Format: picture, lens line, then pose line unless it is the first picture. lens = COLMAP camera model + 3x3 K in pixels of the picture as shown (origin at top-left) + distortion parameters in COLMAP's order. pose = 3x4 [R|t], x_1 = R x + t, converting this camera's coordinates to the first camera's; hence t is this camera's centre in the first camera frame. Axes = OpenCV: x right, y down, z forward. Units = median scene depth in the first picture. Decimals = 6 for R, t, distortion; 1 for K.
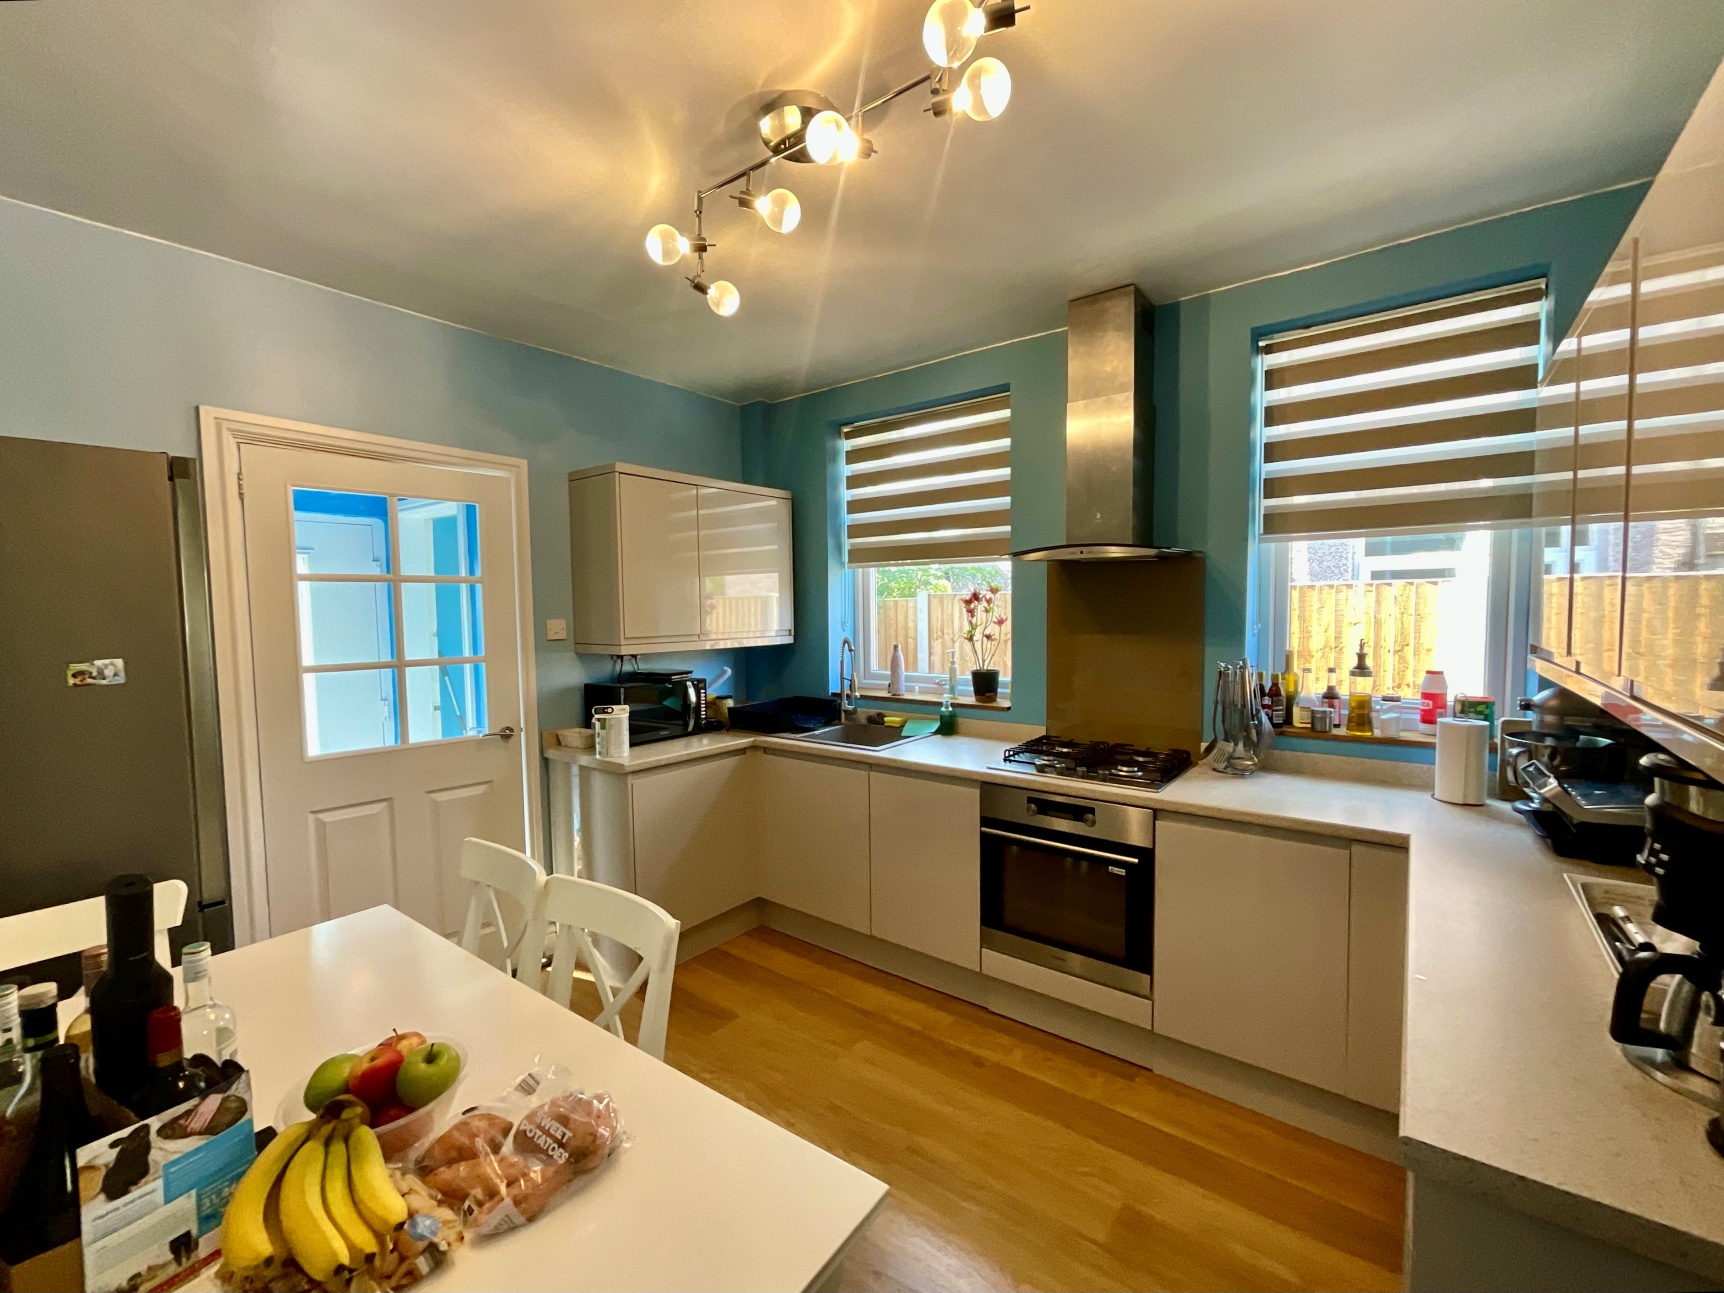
lens RADIAL K [[700.8, 0, 865.3], [0, 700.8, 647.6], [0, 0, 1]] dist [-0.014482, 0.006335]
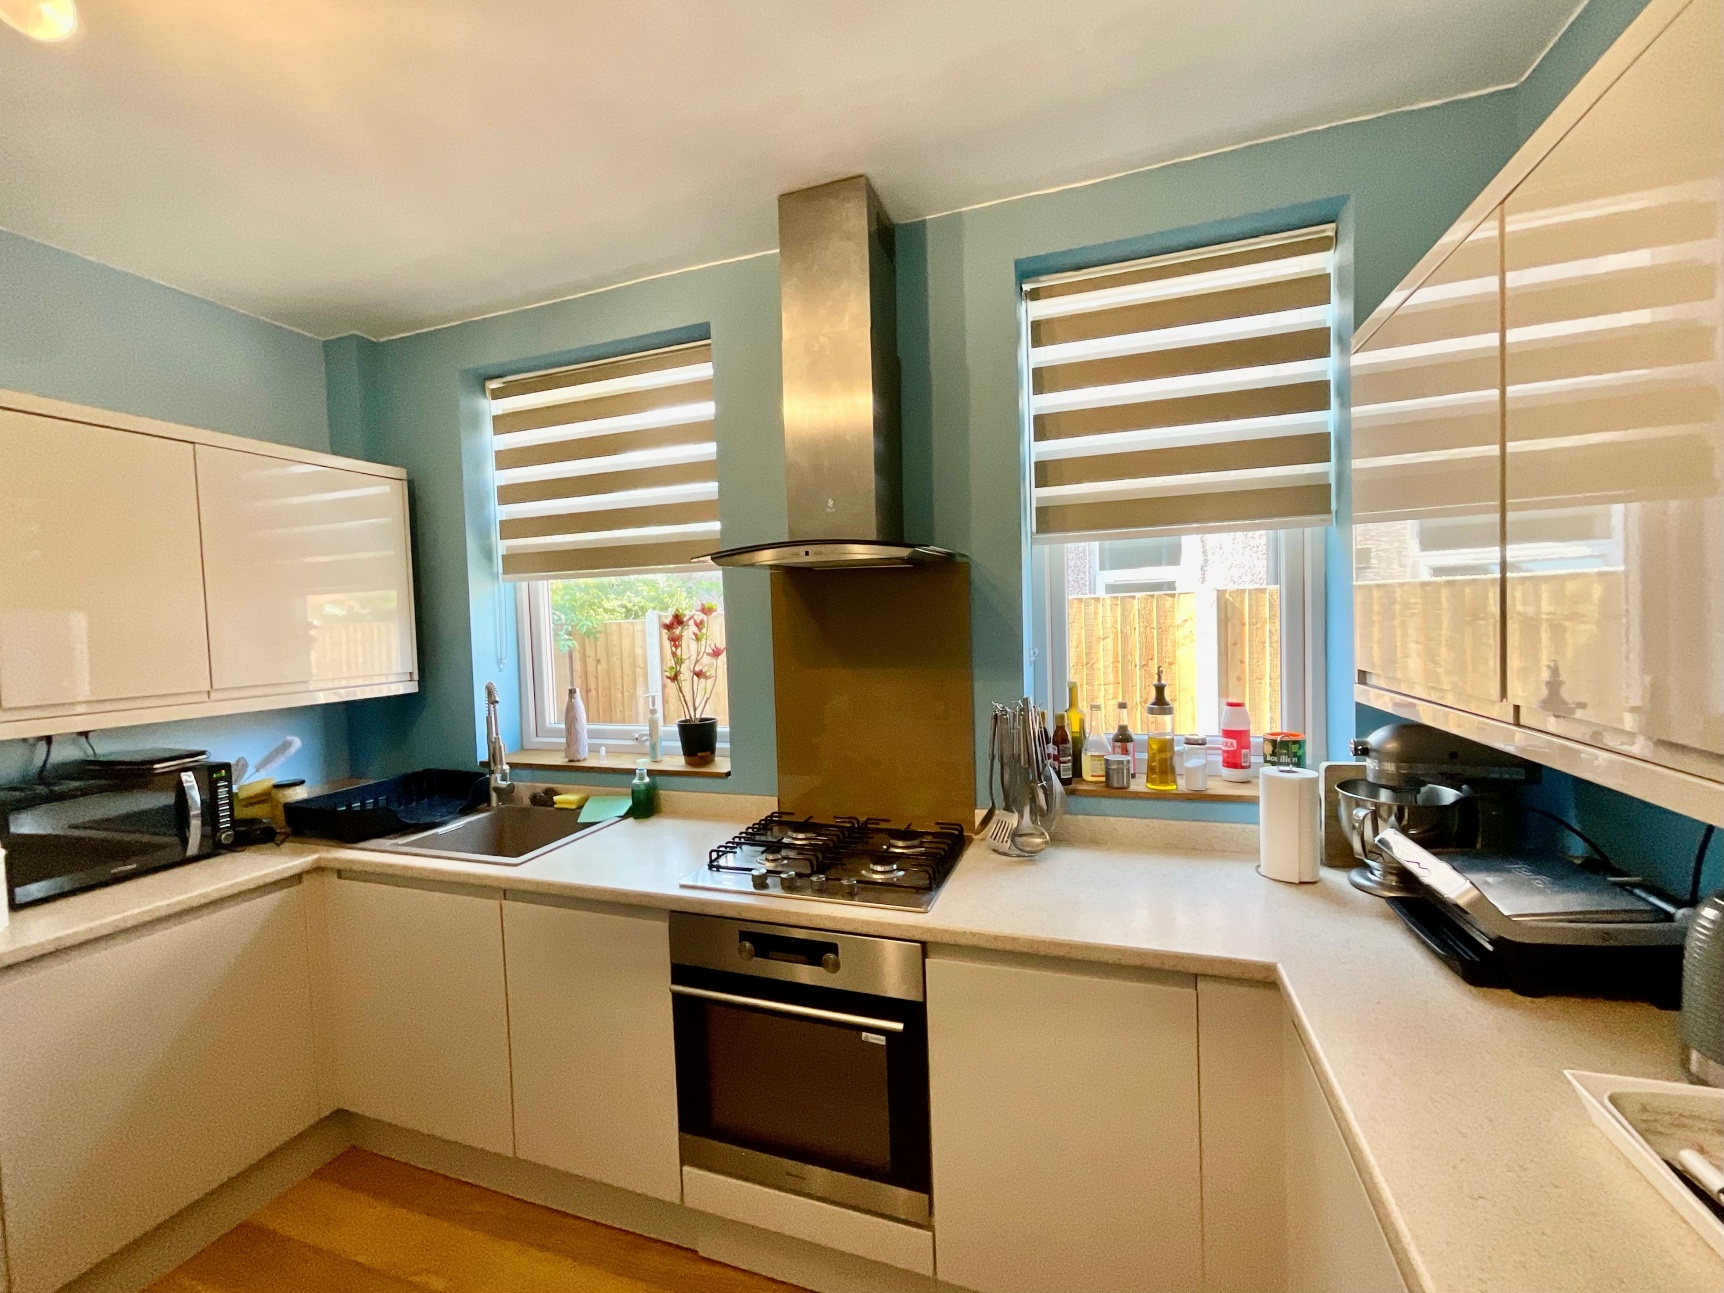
lens RADIAL K [[700.8, 0, 865.3], [0, 700.8, 647.6], [0, 0, 1]] dist [-0.014482, 0.006335]
pose [[0.946998, -0.032049, 0.319638, 0.135921], [0.040063, 0.999025, -0.018527, -0.028377], [-0.318733, 0.030351, 0.947359, 0.325037]]
